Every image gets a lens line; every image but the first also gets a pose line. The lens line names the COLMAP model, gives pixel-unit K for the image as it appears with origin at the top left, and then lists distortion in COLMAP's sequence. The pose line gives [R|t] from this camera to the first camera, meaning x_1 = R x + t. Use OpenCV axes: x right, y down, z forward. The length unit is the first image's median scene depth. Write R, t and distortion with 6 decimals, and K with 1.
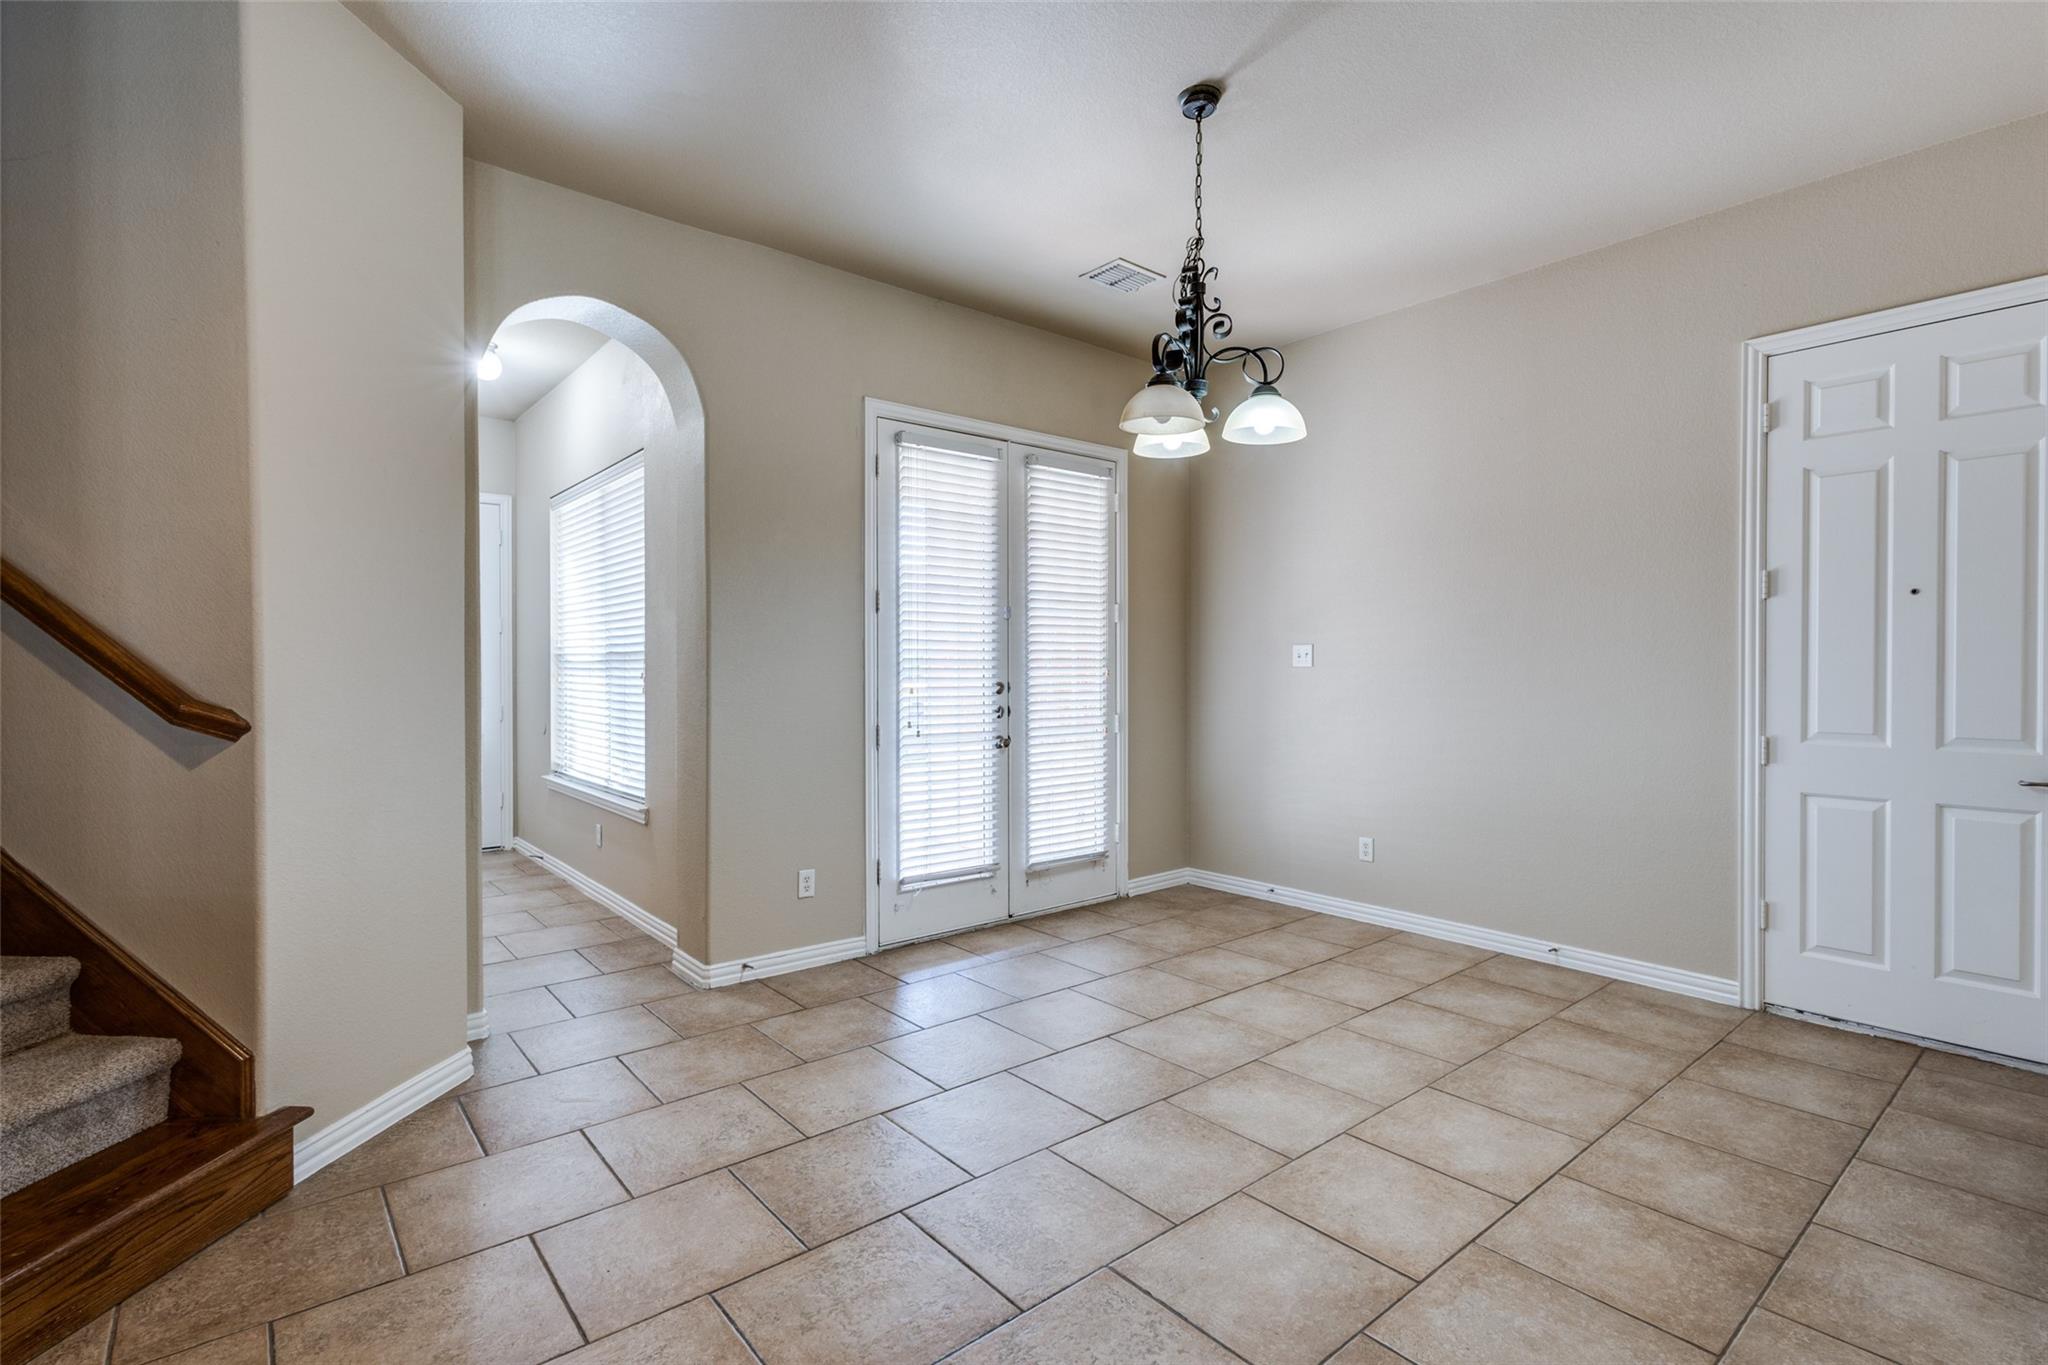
lens RADIAL K [[960.2, 0, 1019.5], [0, 960.2, 683.8], [0, 0, 1]] dist [0.009172, -0.001567]
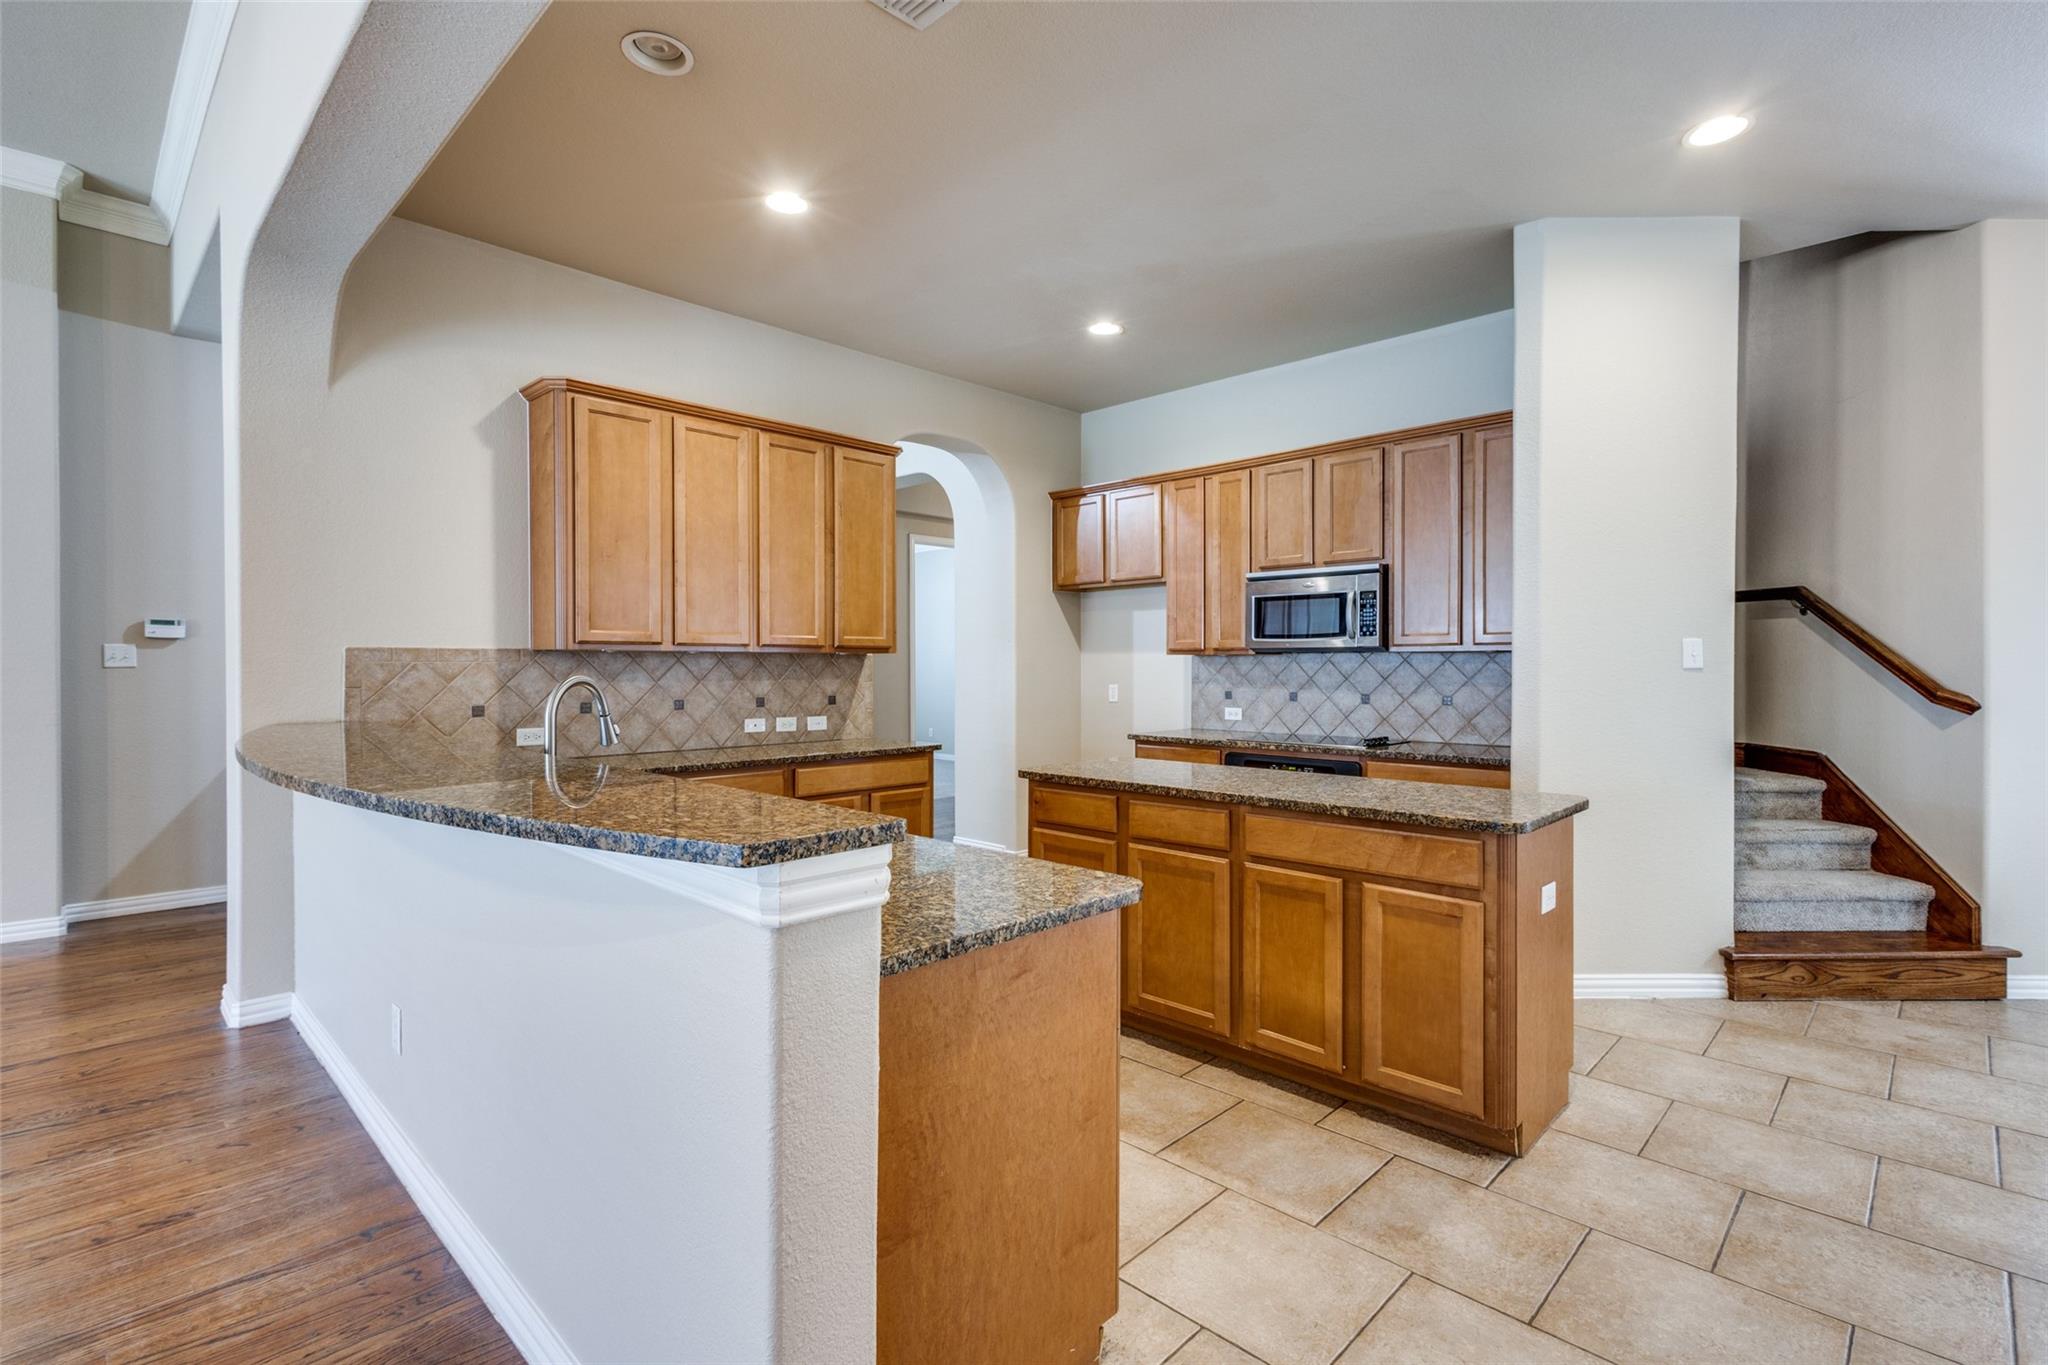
lens RADIAL K [[960.2, 0, 1038.1], [0, 960.2, 674.5], [0, 0, 1]] dist [0.009172, -0.001567]
pose [[0.114019, 0.011935, -0.993407, 0.640896], [-0.005855, 0.999919, 0.011342, -0.018907], [0.993461, 0.004524, 0.114080, -0.765482]]
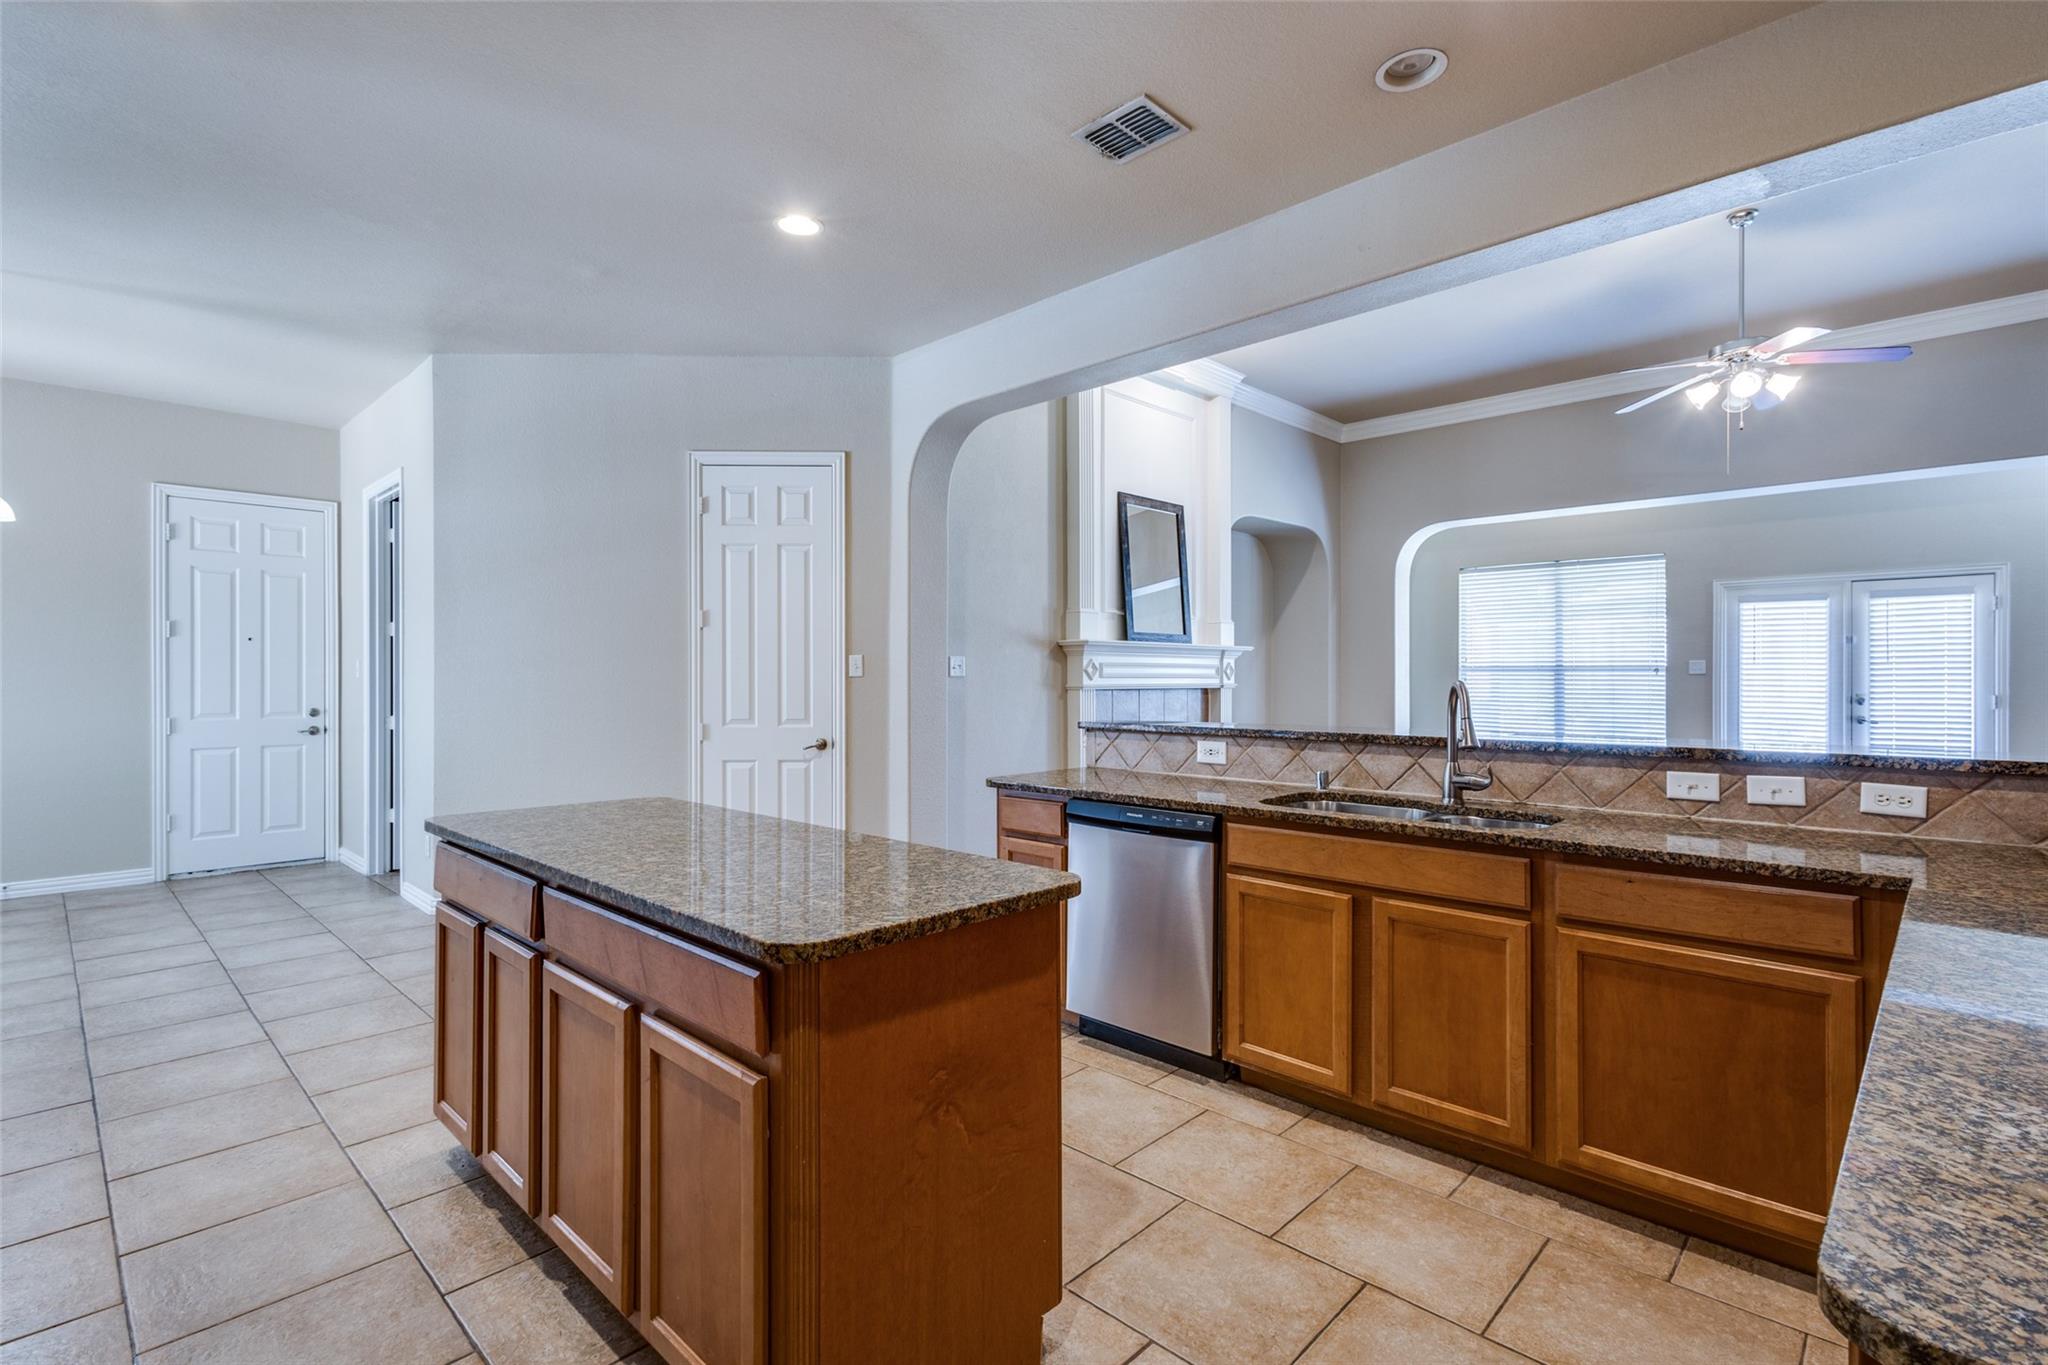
lens RADIAL K [[960.2, 0, 1046.4], [0, 960.2, 686.5], [0, 0, 1]] dist [0.009172, -0.001567]
pose [[-0.121419, -0.009492, 0.992556, -1.631463], [0.006150, 0.999928, 0.010315, -0.013448], [-0.992582, 0.007357, -0.121352, -0.489093]]
